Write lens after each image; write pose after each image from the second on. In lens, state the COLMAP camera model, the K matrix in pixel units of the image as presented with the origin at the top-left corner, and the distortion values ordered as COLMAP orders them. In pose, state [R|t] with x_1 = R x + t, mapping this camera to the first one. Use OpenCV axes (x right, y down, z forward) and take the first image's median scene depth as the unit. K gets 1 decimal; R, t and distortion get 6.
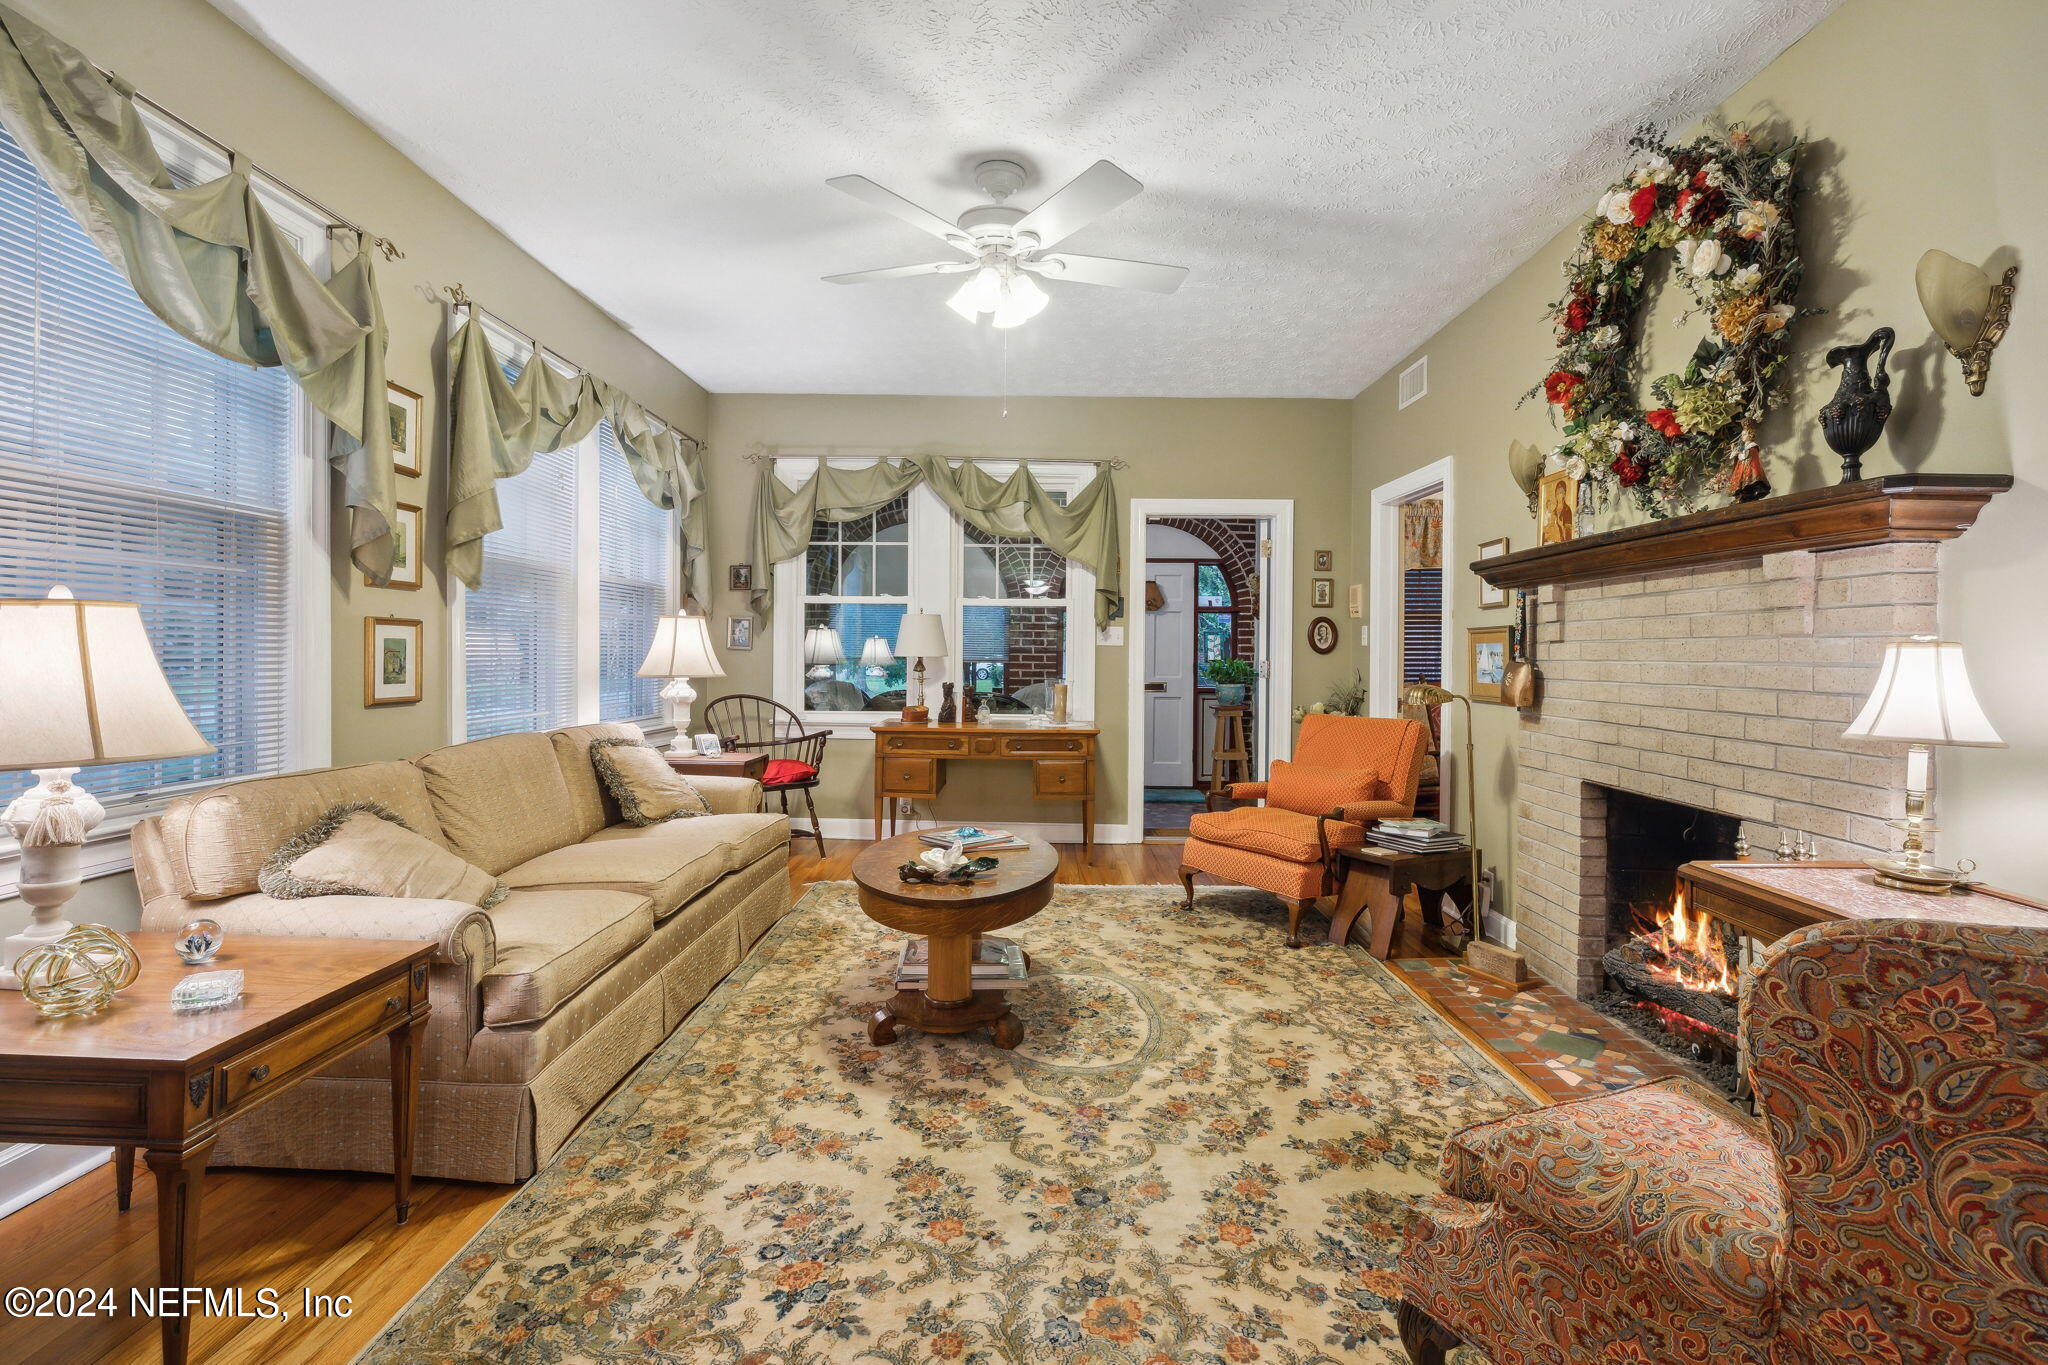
lens RADIAL K [[901.7, 0, 1023.8], [0, 901.7, 658.5], [0, 0, 1]] dist [-0.013081, 0.001887]
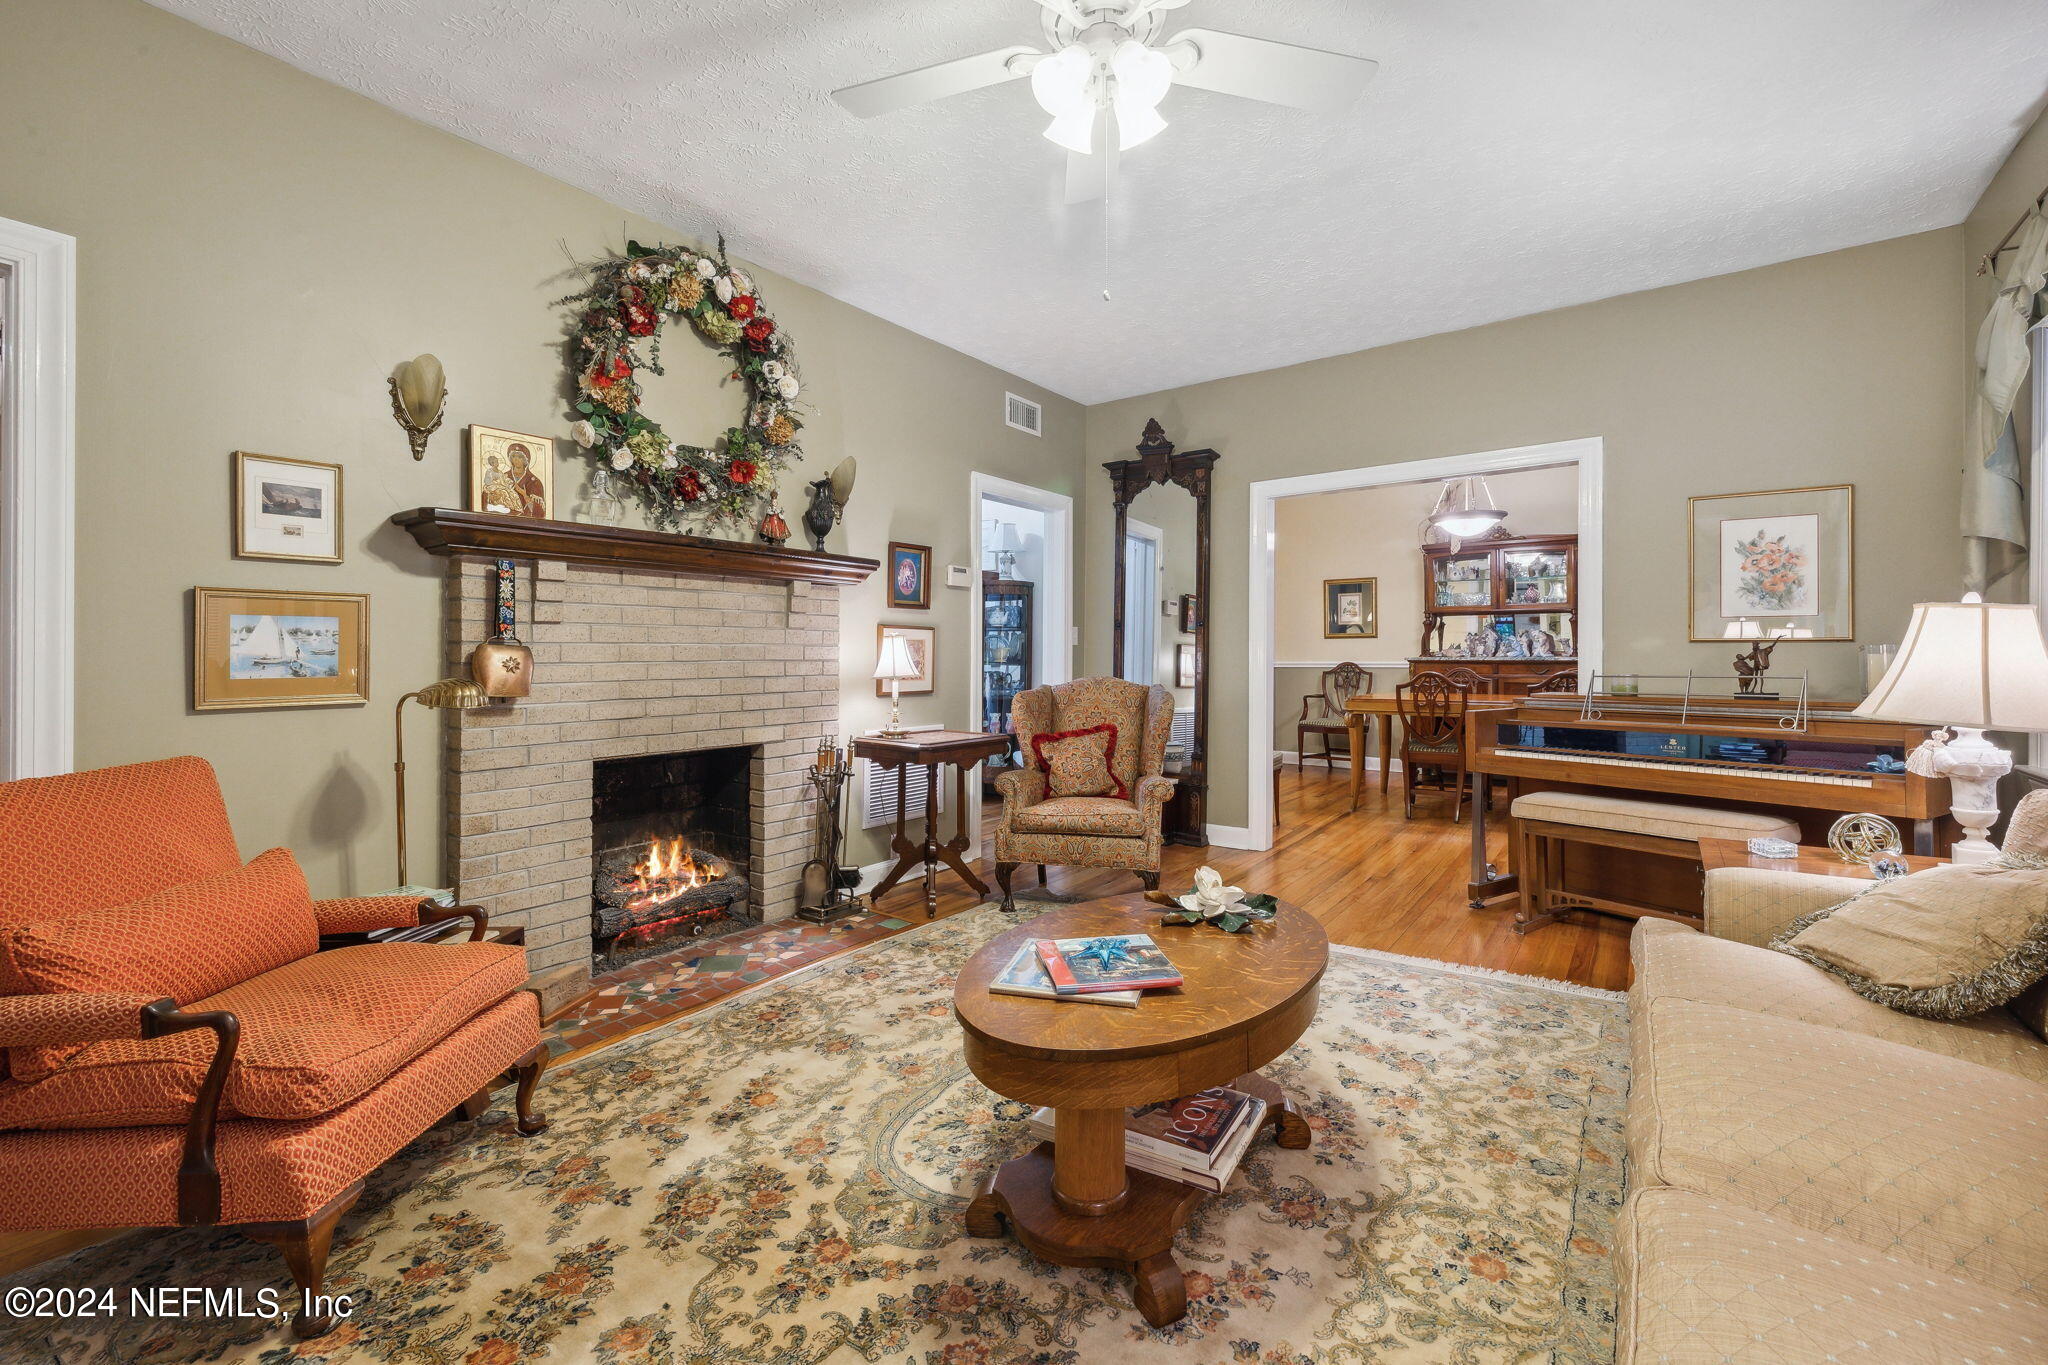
lens RADIAL K [[867.5, 0, 1029.5], [0, 867.5, 648.8], [0, 0, 1]] dist [-0.002424, 0.001068]
pose [[-0.823048, -0.006702, 0.567932, -0.342459], [-0.003577, 0.999972, 0.006617, 0.000516], [-0.567961, 0.003414, -0.823049, 1.522922]]
